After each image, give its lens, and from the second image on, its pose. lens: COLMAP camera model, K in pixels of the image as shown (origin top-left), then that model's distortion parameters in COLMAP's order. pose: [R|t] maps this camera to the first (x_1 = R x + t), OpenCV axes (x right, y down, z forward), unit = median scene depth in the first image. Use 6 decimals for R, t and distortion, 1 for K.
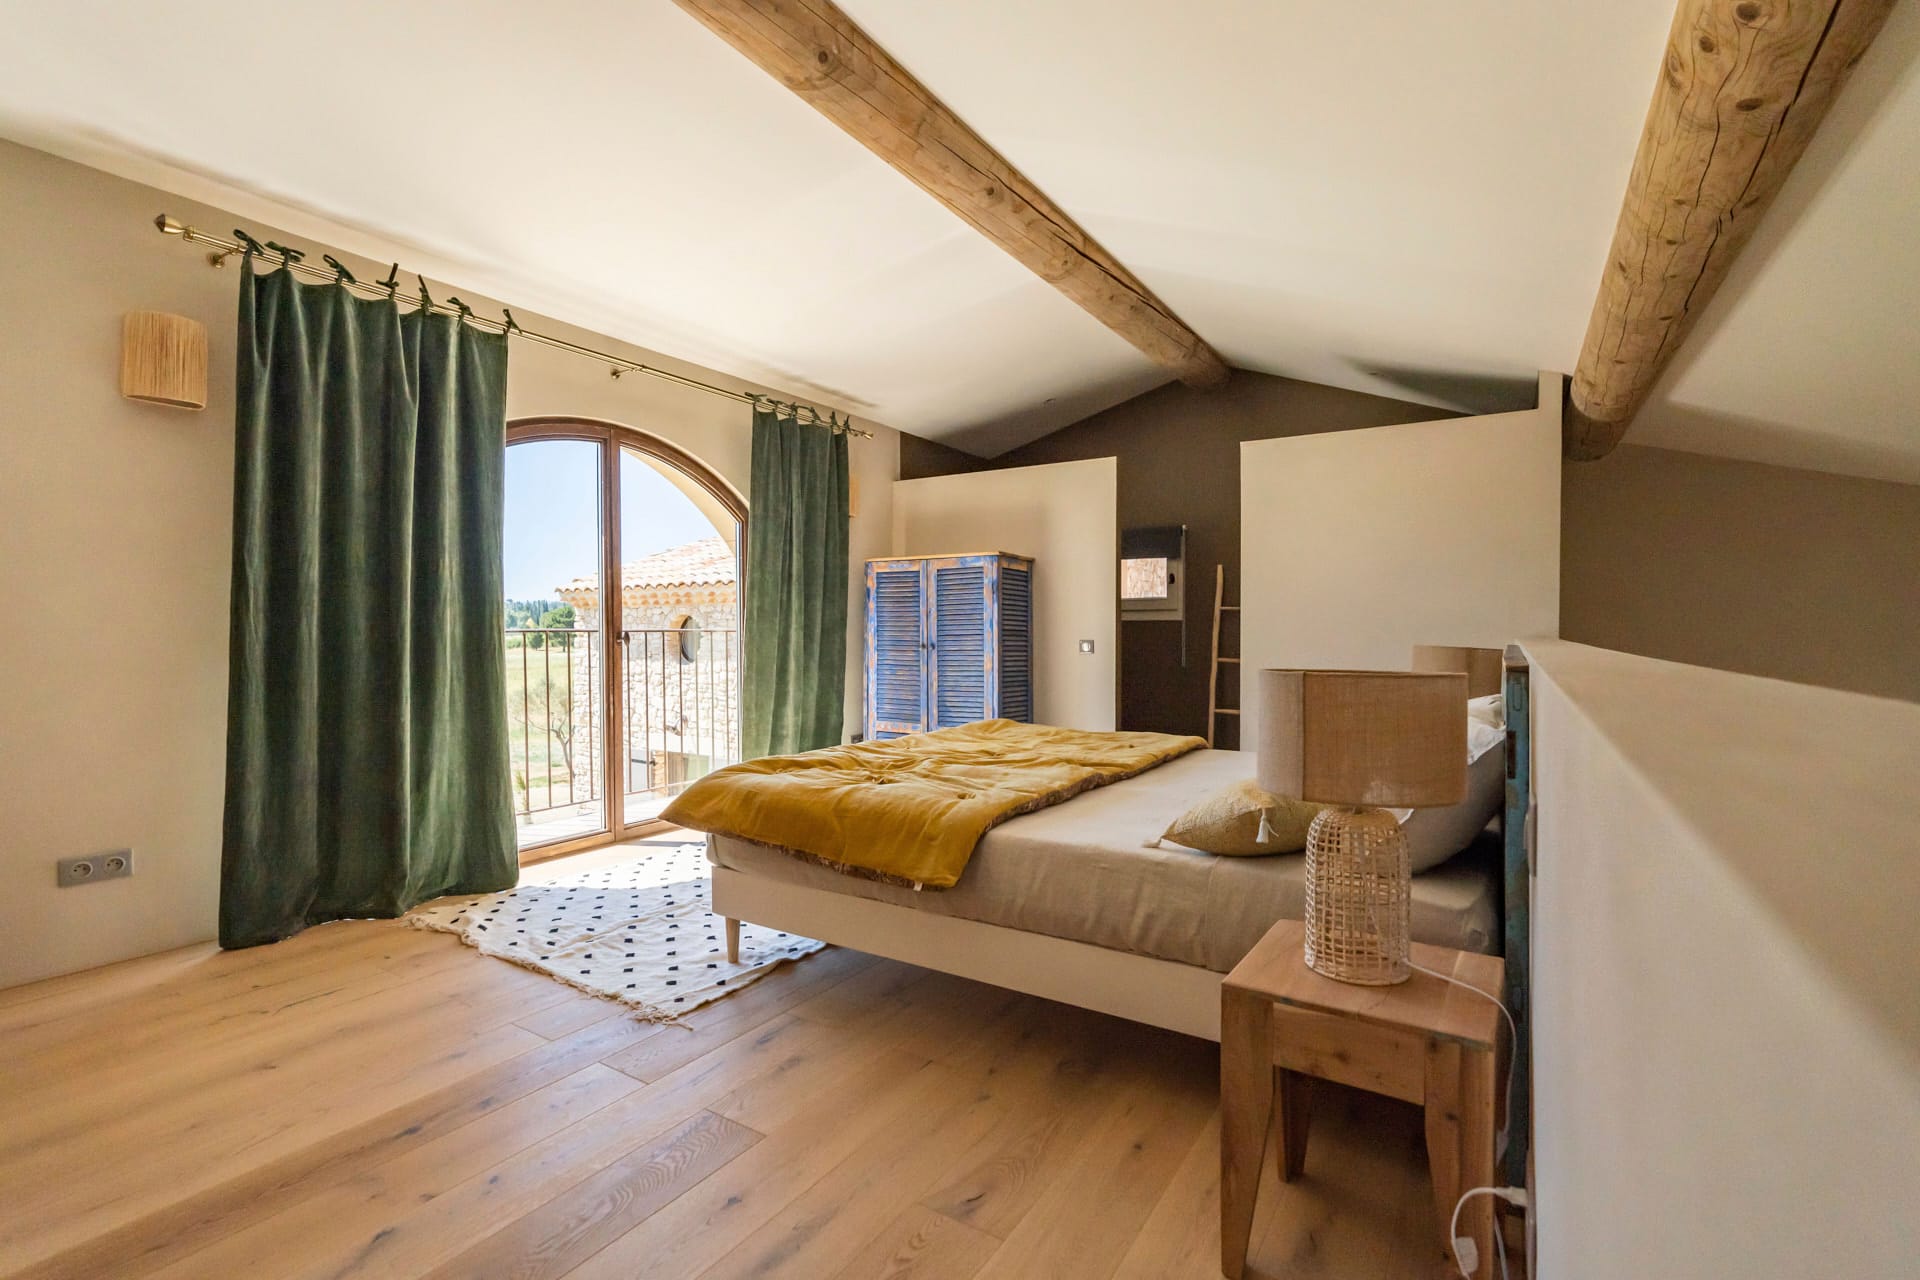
lens RADIAL K [[872.3, 0, 952.1], [0, 872.3, 641.9], [0, 0, 1]] dist [-0.013109, 0.004372]
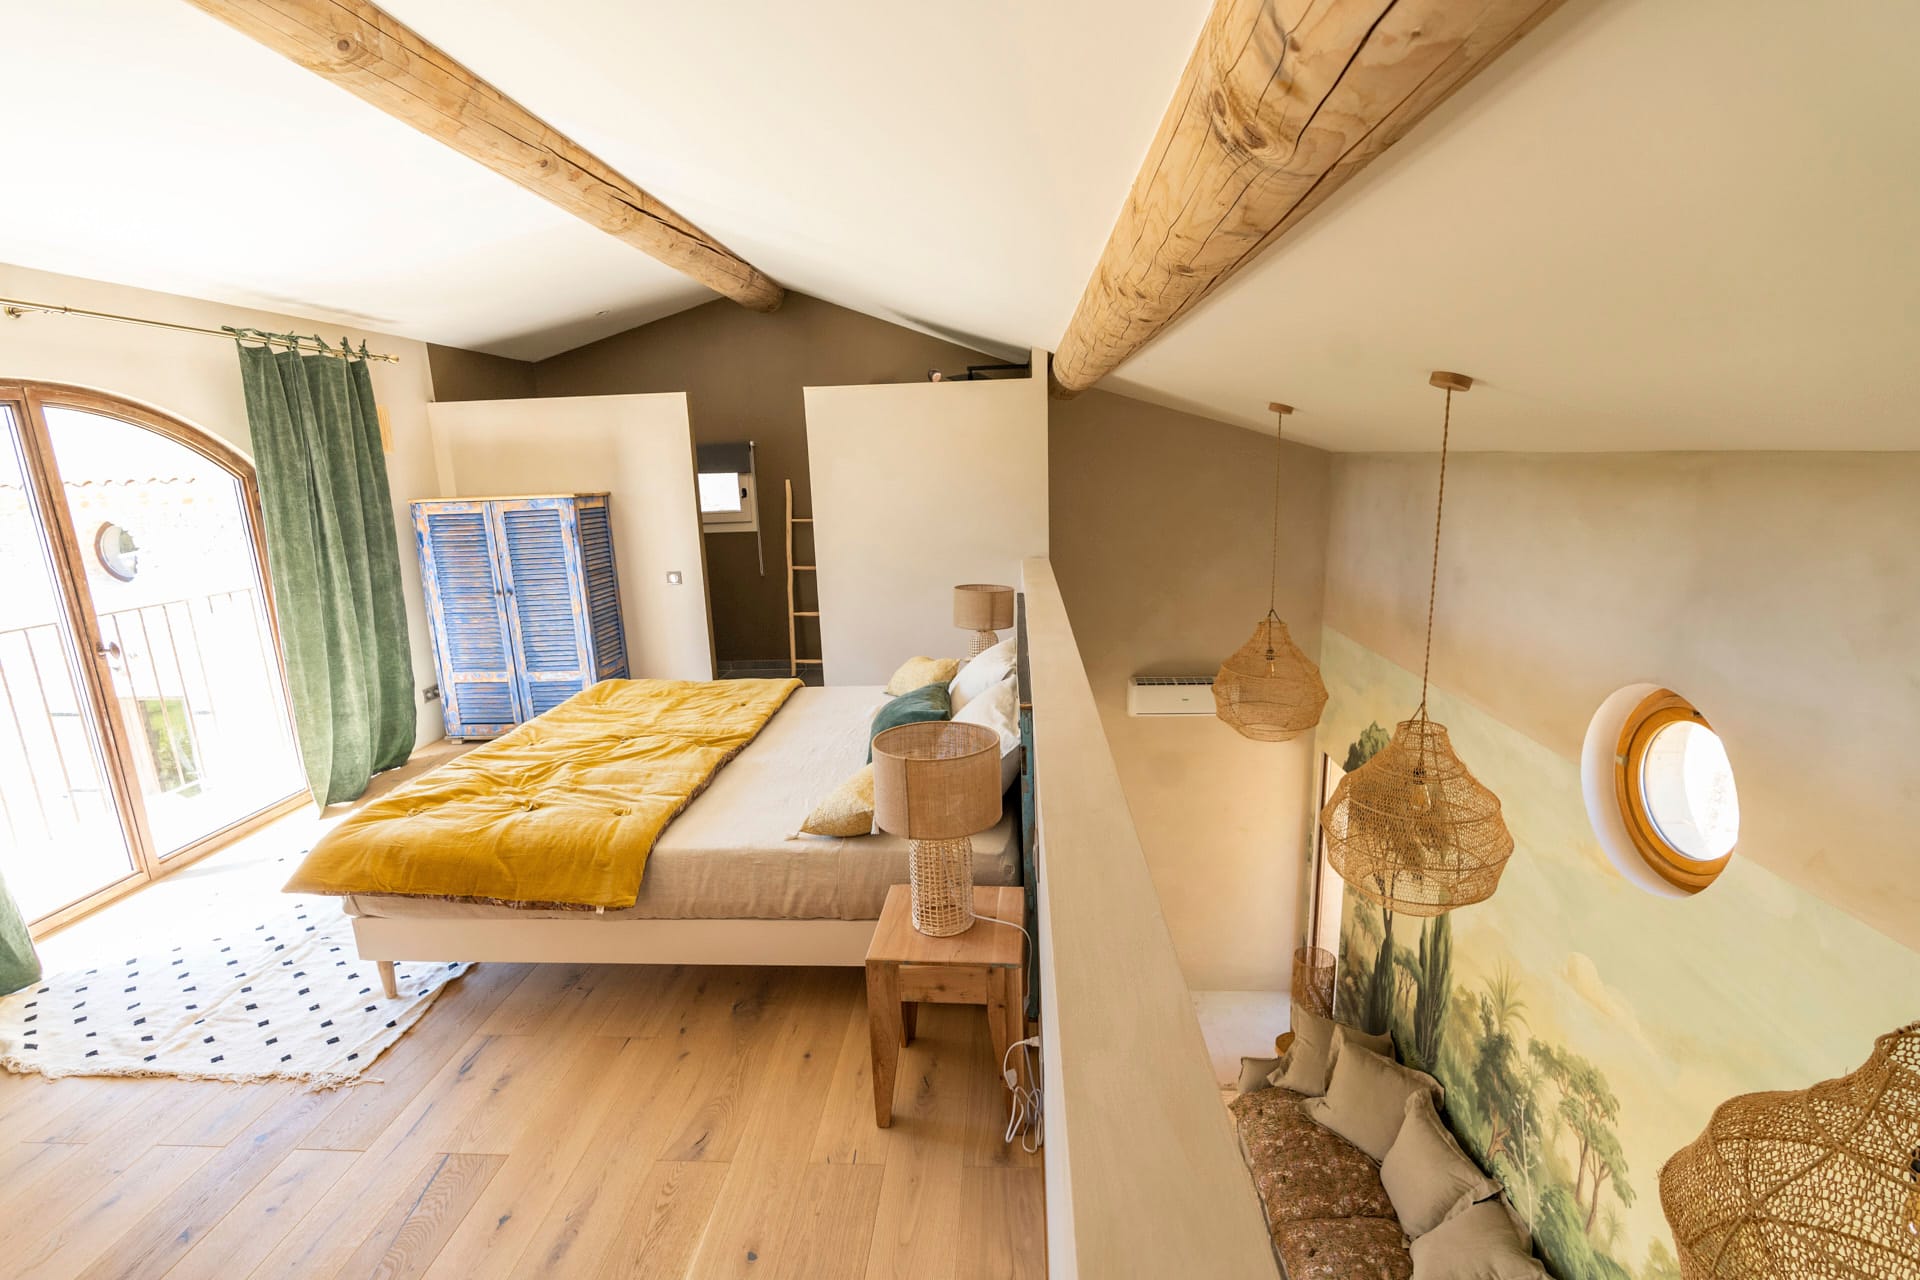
lens RADIAL K [[872.3, 0, 961.3], [0, 872.3, 638.7], [0, 0, 1]] dist [-0.013109, 0.004372]
pose [[0.871384, -0.132372, 0.472406, -0.085936], [0.039405, 0.978685, 0.201550, -0.210515], [-0.489016, -0.157013, 0.858027, -0.132965]]
